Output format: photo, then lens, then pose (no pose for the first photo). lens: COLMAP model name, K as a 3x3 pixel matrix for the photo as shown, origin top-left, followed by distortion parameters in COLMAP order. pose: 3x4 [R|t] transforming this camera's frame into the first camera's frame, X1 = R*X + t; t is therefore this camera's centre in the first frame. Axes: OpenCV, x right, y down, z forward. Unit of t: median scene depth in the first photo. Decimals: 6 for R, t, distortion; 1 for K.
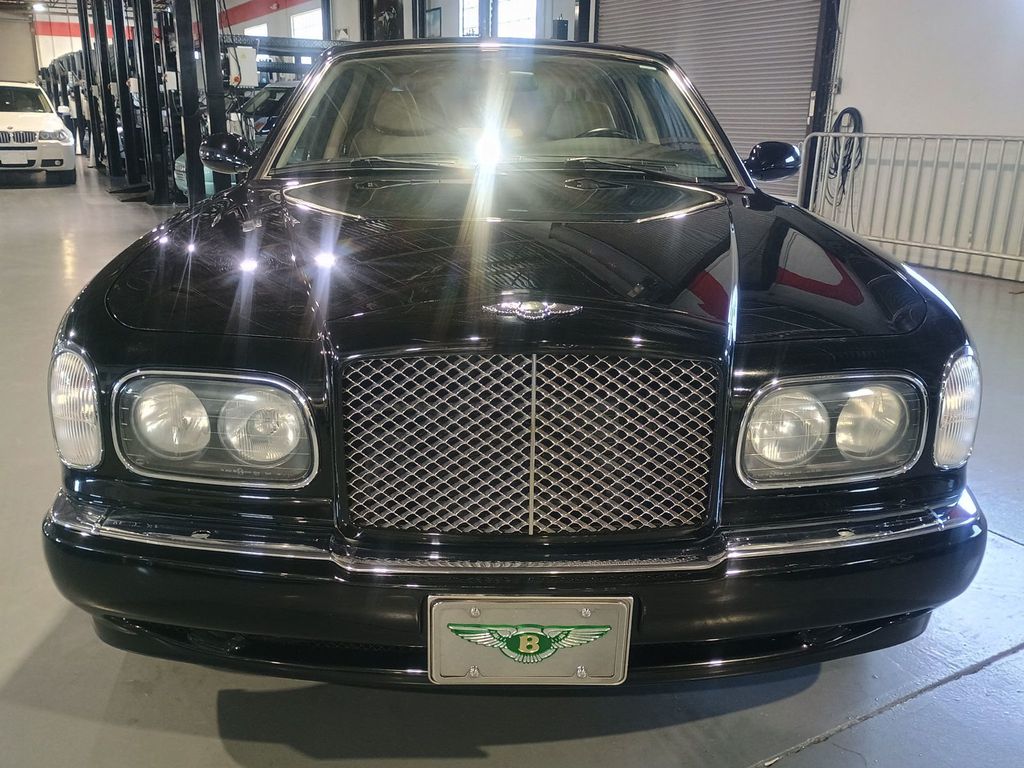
lens RADIAL K [[851.2, 0, 473.6], [0, 851.2, 383.4], [0, 0, 1]] dist [0.046053, -0.057619]
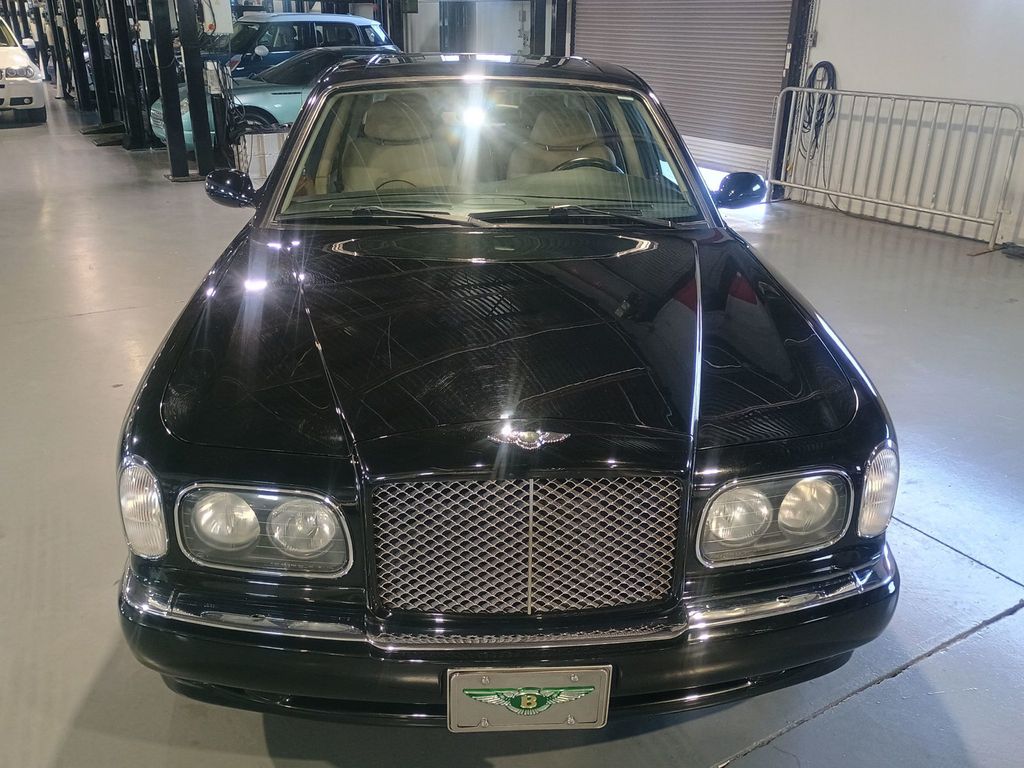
lens RADIAL K [[855.2, 0, 478.9], [0, 855.2, 383.1], [0, 0, 1]] dist [0.008035, -0.003666]
pose [[0.999418, -0.018844, 0.028430, -0.029721], [0.015839, 0.994615, 0.102425, -0.246155], [-0.030207, -0.101915, 0.994334, -0.163092]]
